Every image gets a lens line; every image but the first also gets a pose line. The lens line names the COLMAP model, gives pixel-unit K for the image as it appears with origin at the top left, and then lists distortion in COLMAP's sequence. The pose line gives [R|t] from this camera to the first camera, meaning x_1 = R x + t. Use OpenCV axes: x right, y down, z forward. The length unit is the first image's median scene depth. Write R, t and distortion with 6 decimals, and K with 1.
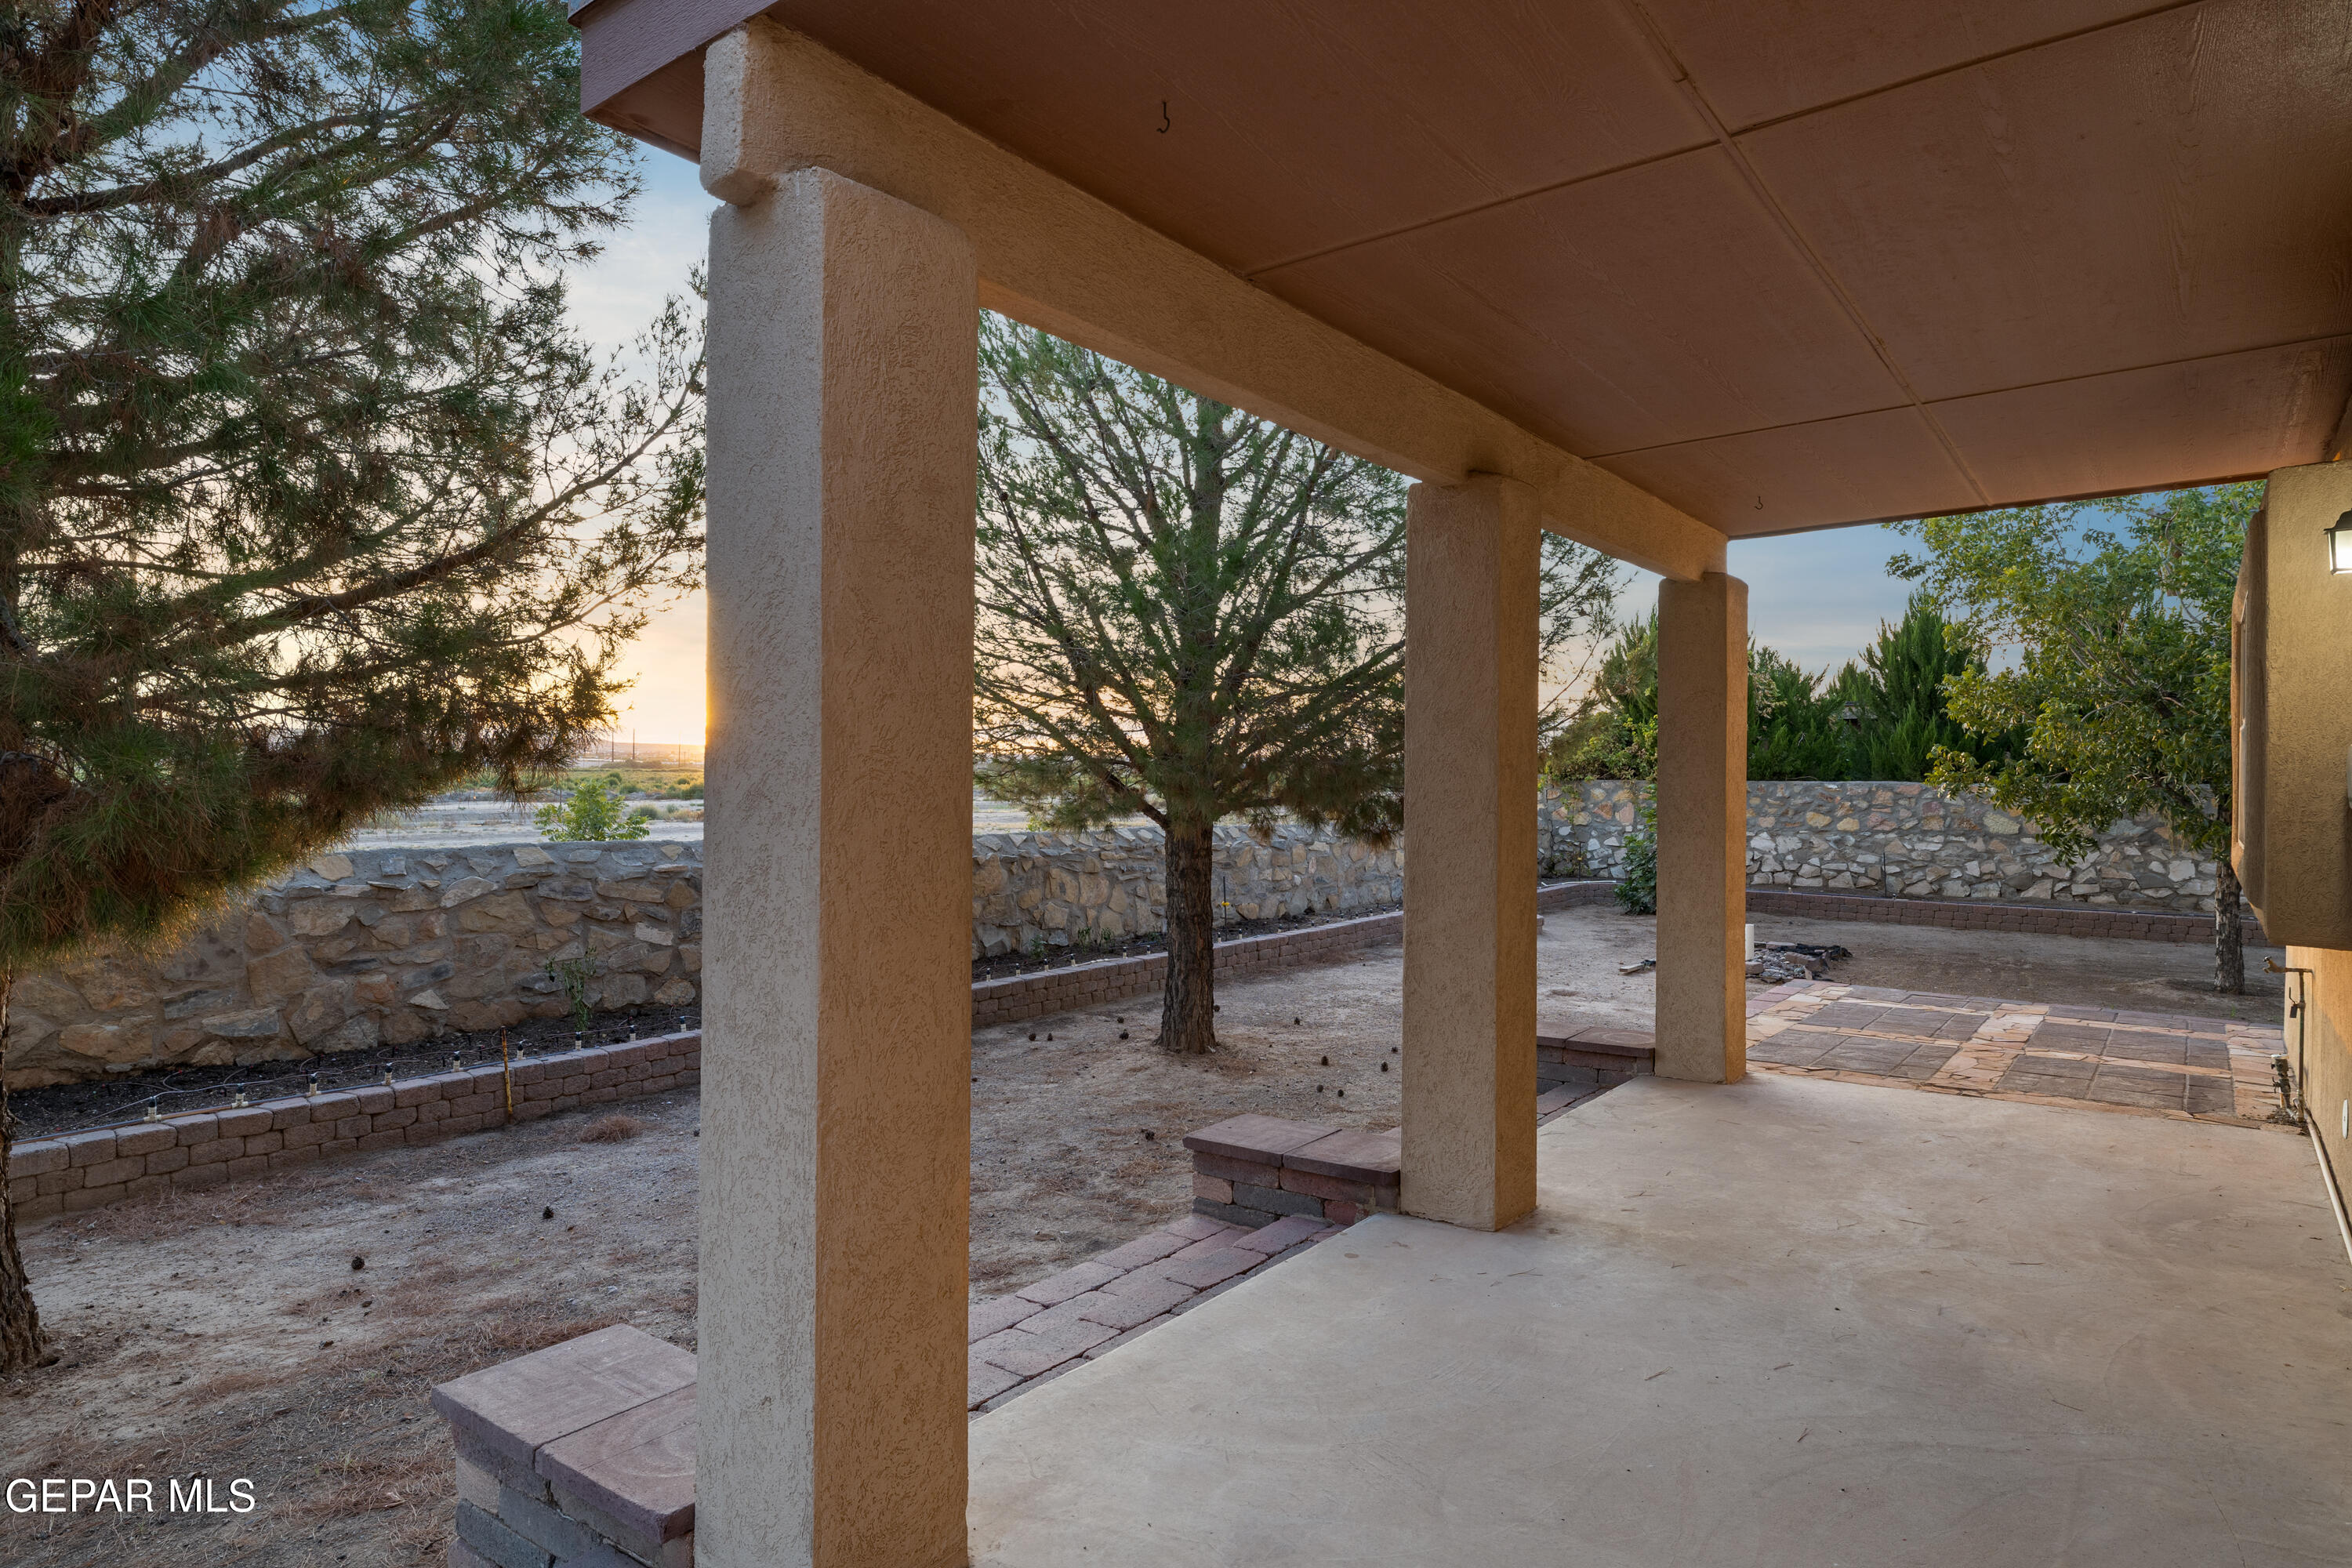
lens RADIAL K [[1347.9, 0, 1181.2], [0, 1347.9, 768.8], [0, 0, 1]] dist [0.002852, 0.000126]
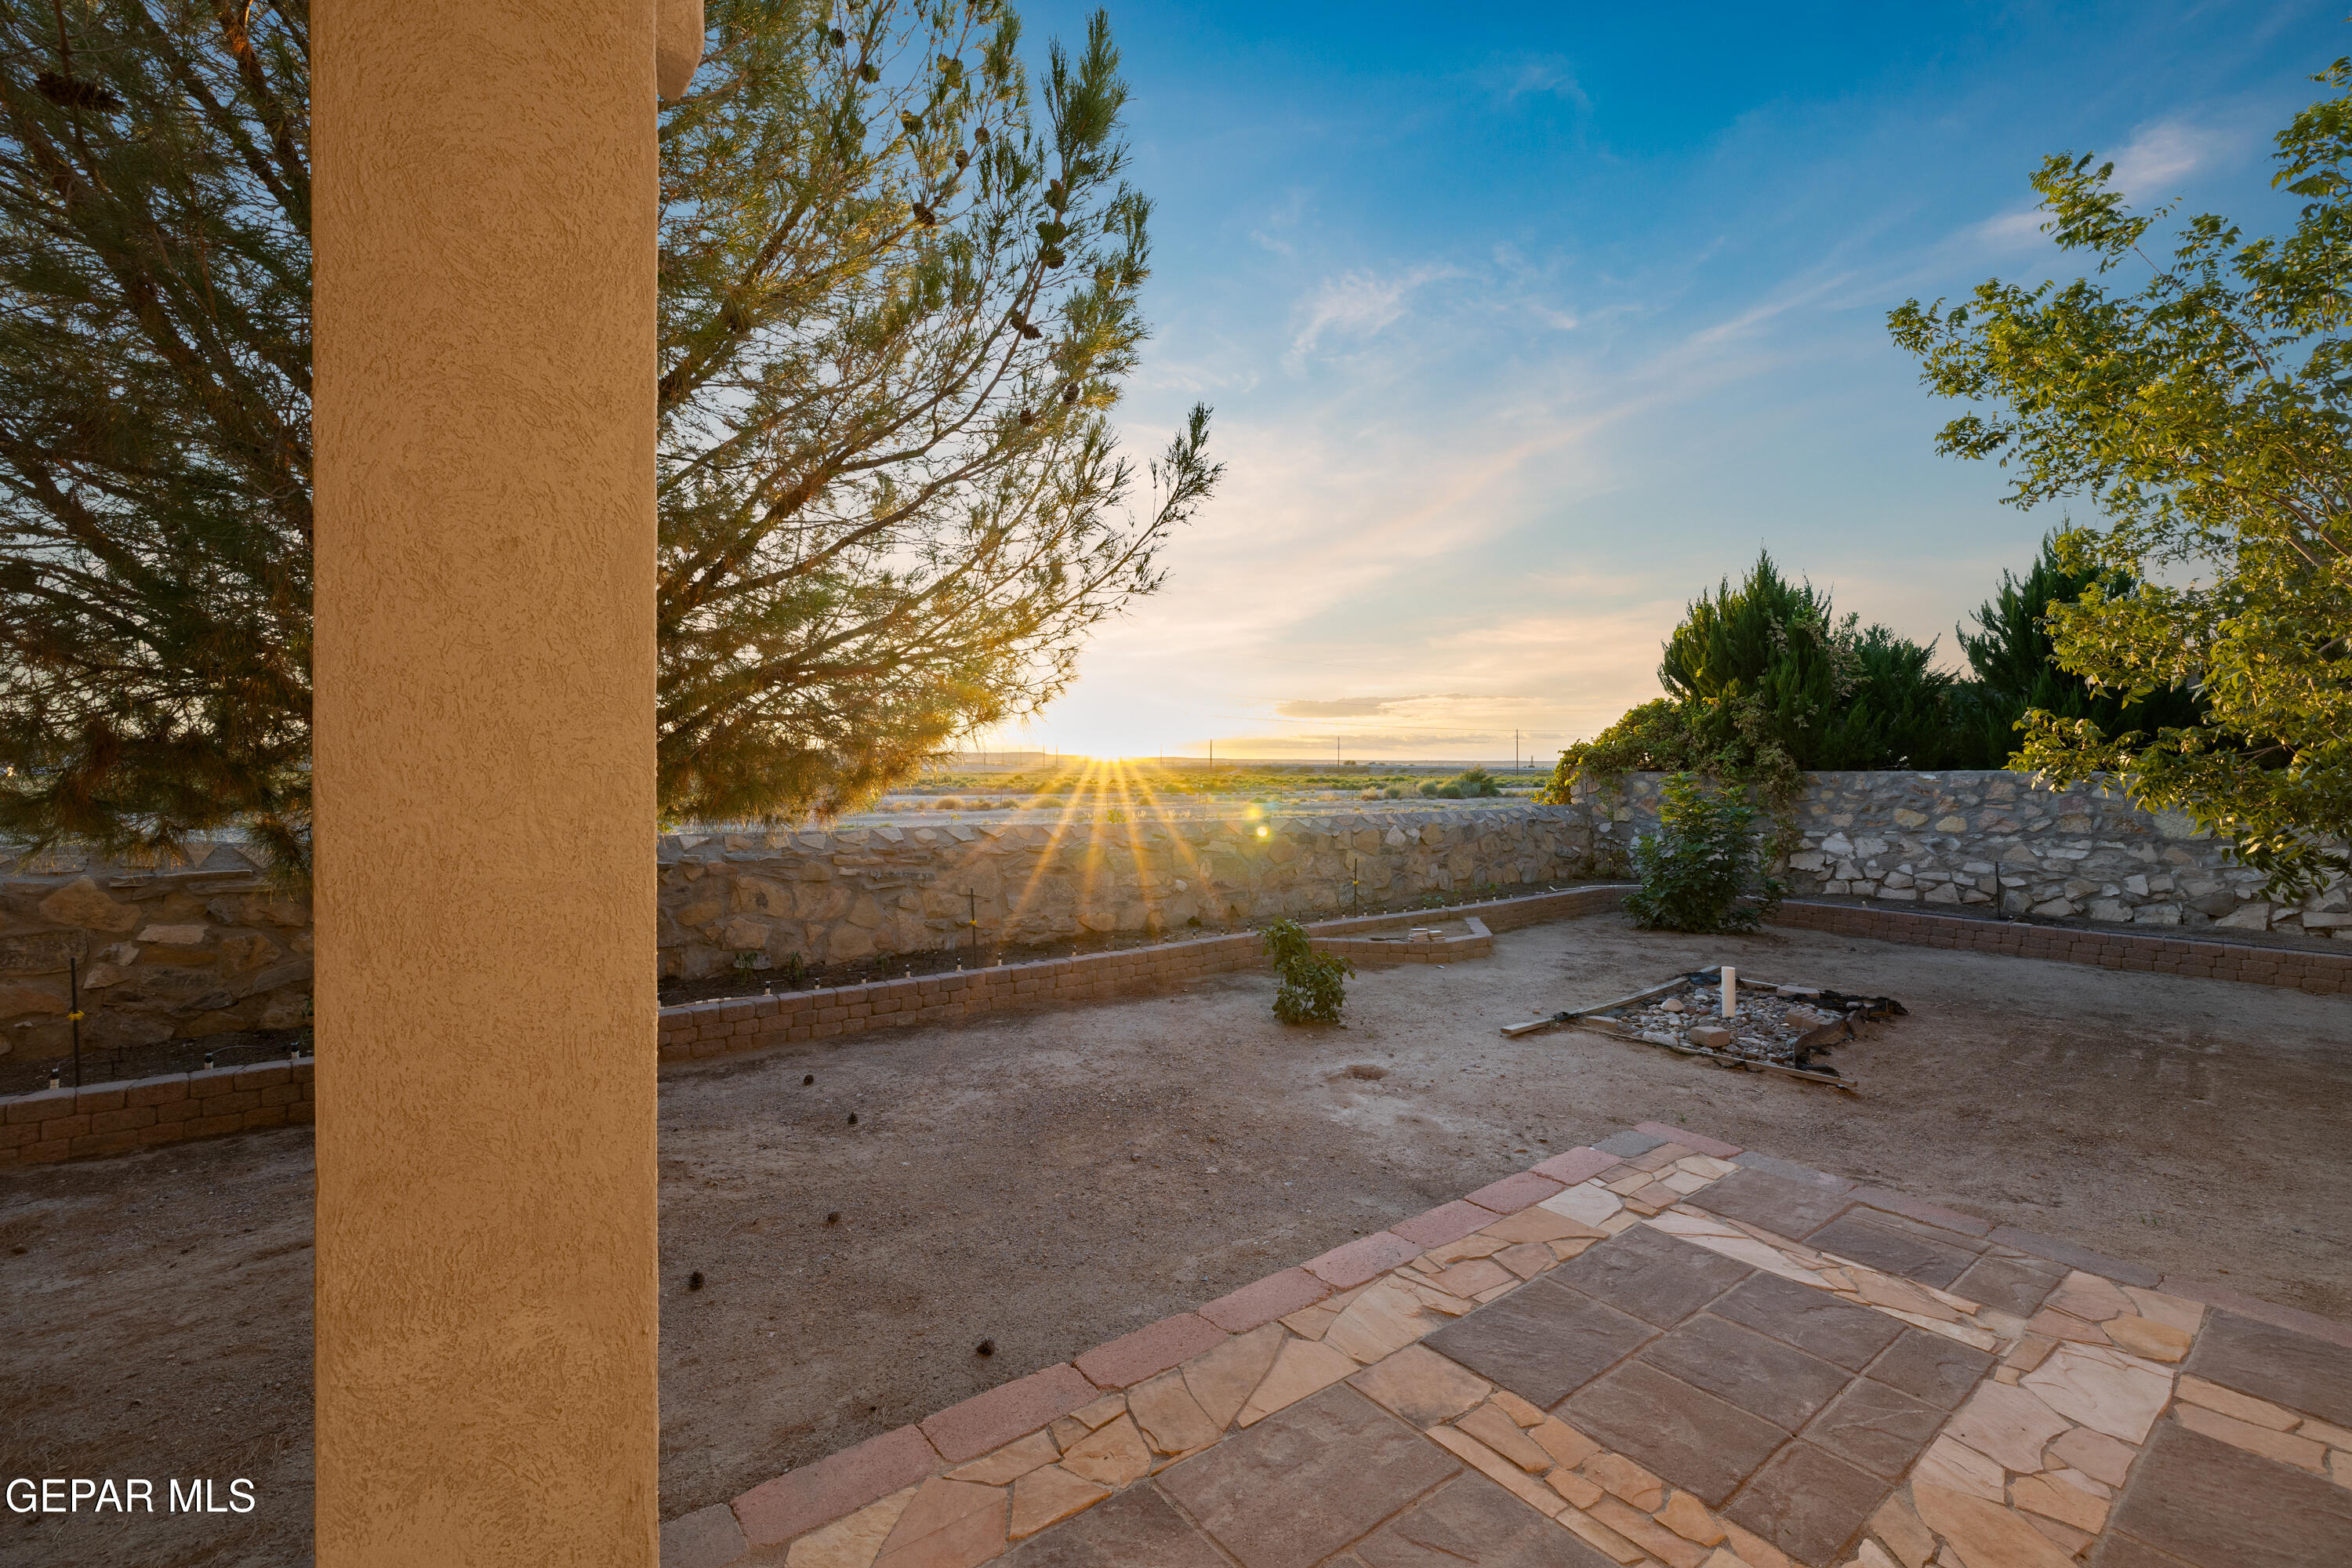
lens RADIAL K [[988.5, 0, 1175.6], [0, 988.5, 767.9], [0, 0, 1]] dist [-0.000234, 0.000024]
pose [[0.963026, -0.007246, -0.269313, 0.223574], [0.006444, 0.999972, -0.003859, 0.007484], [0.269333, 0.001981, 0.963045, 0.330877]]
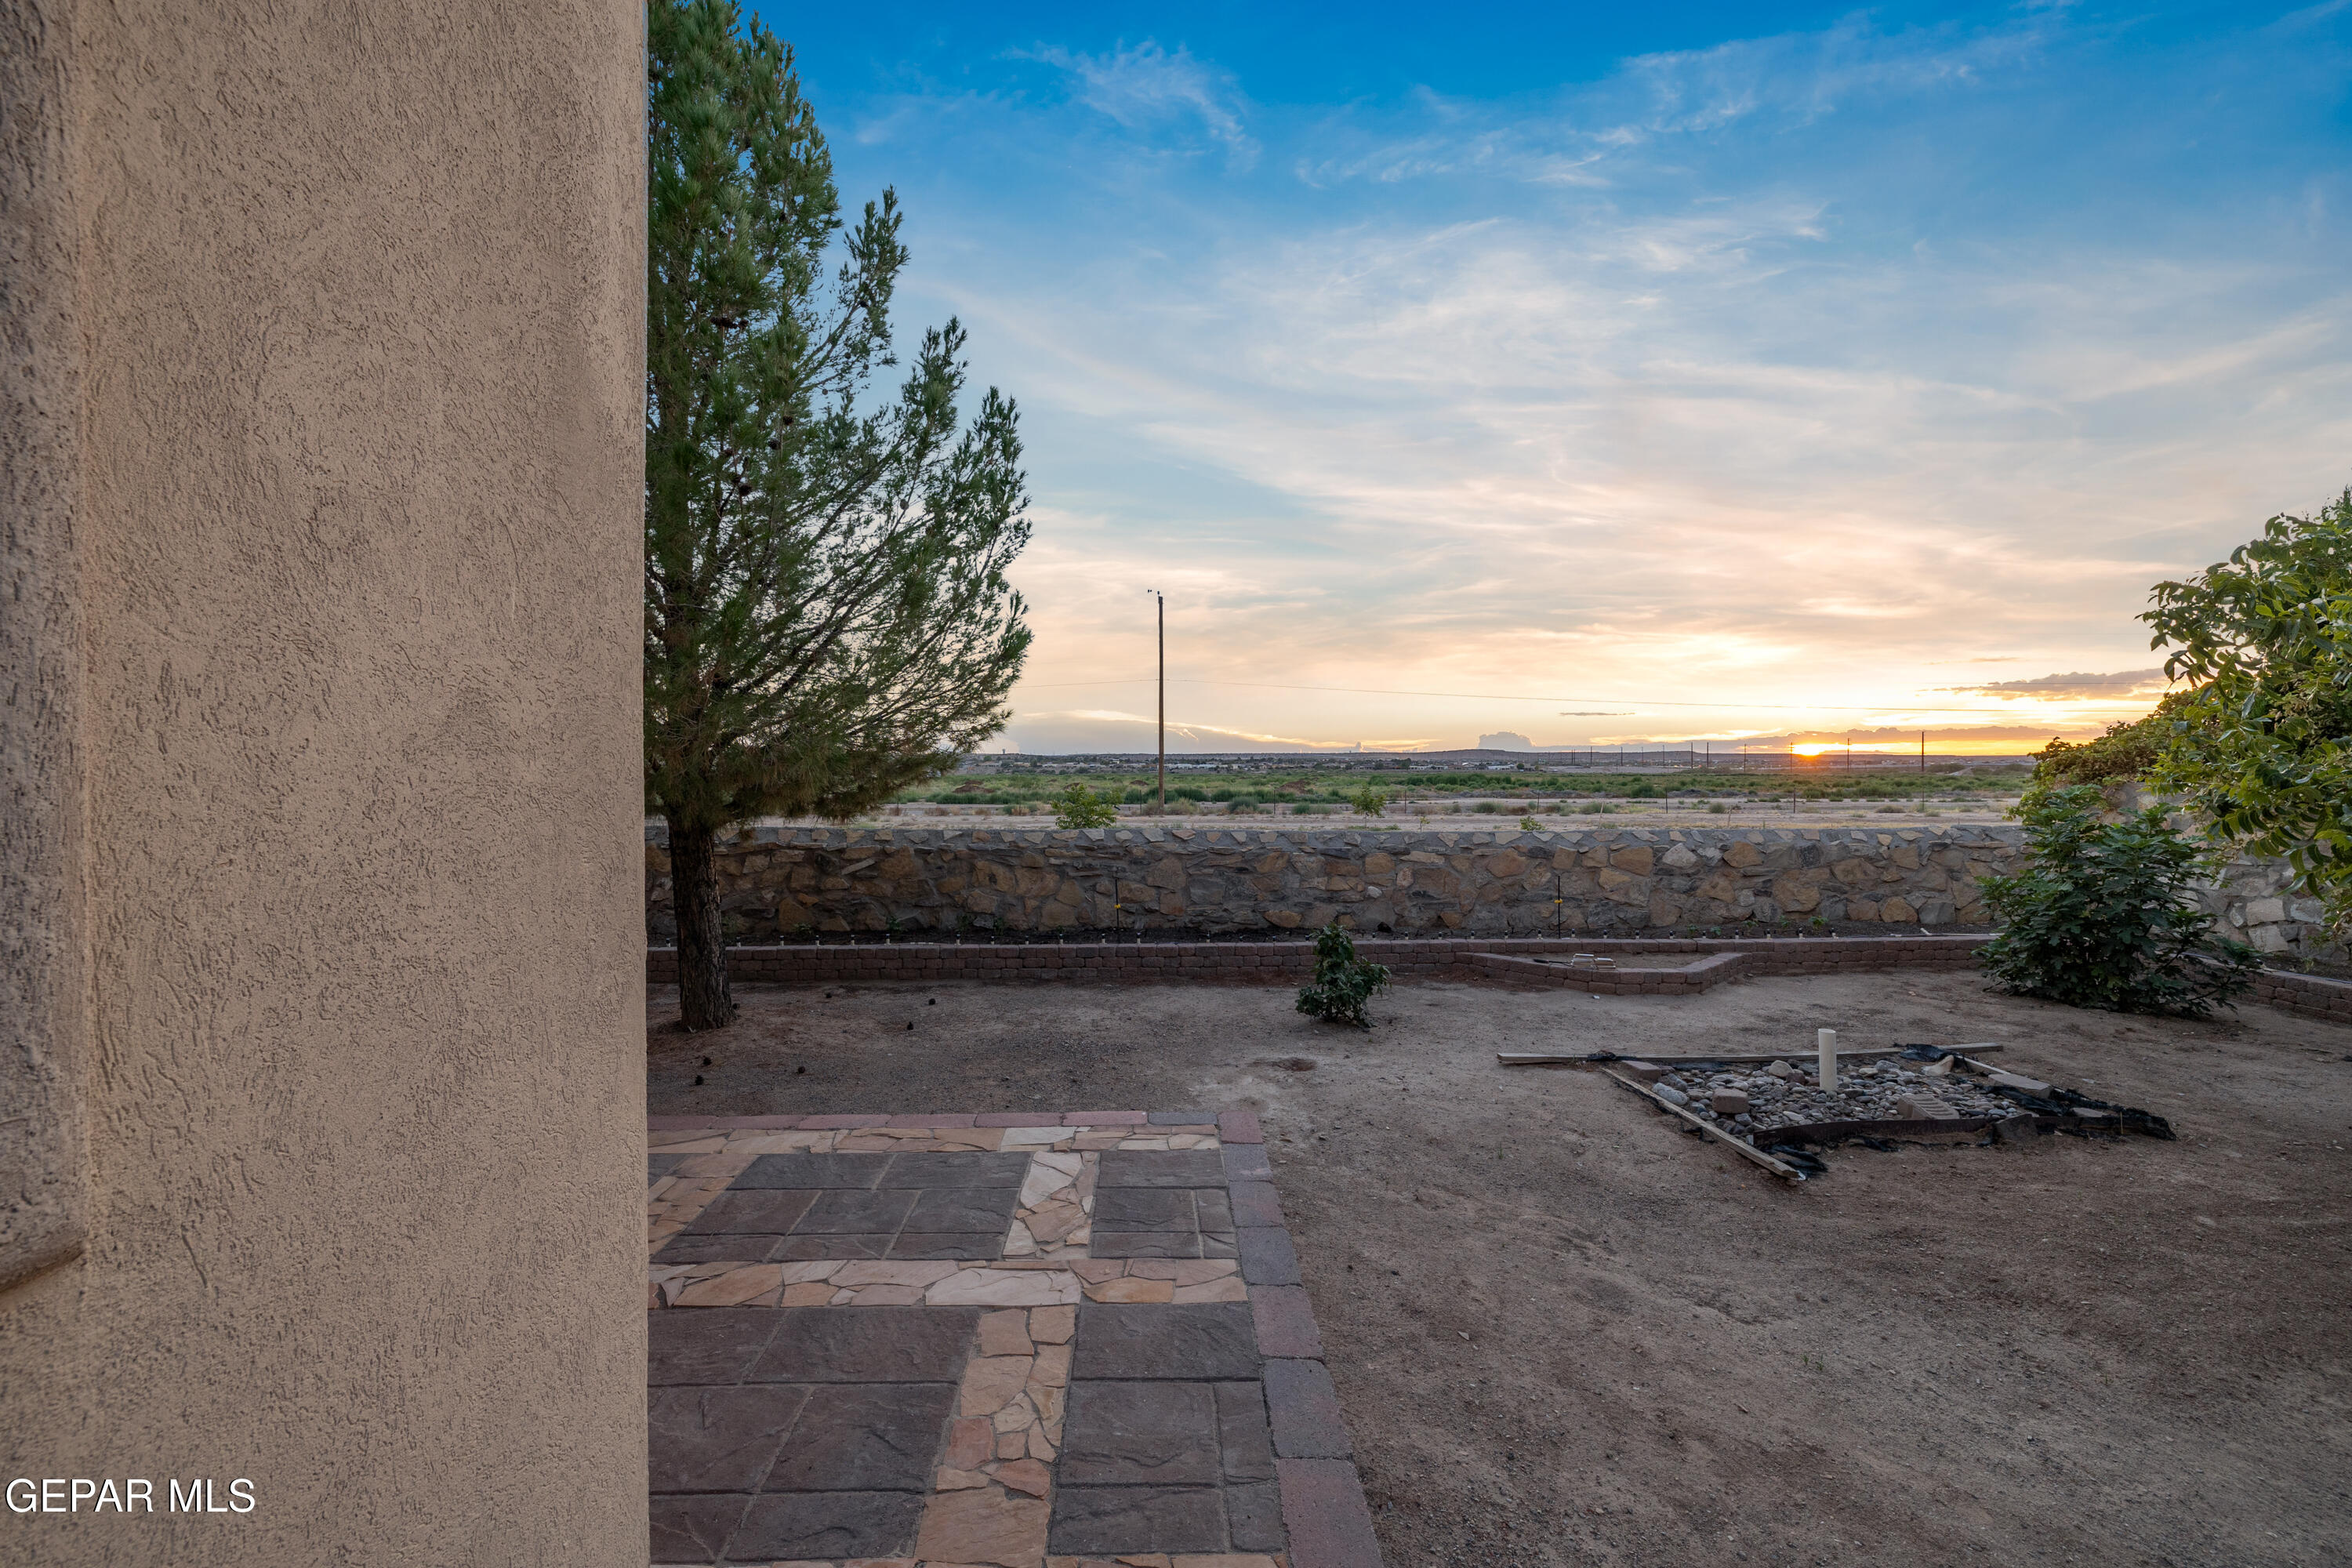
lens RADIAL K [[988.5, 0, 1175.6], [0, 988.5, 767.9], [0, 0, 1]] dist [-0.000234, 0.000024]
pose [[0.627837, -0.013385, -0.778230, 0.460841], [0.008765, 0.999910, -0.010126, 0.002877], [0.778296, -0.000464, 0.627898, 0.408223]]
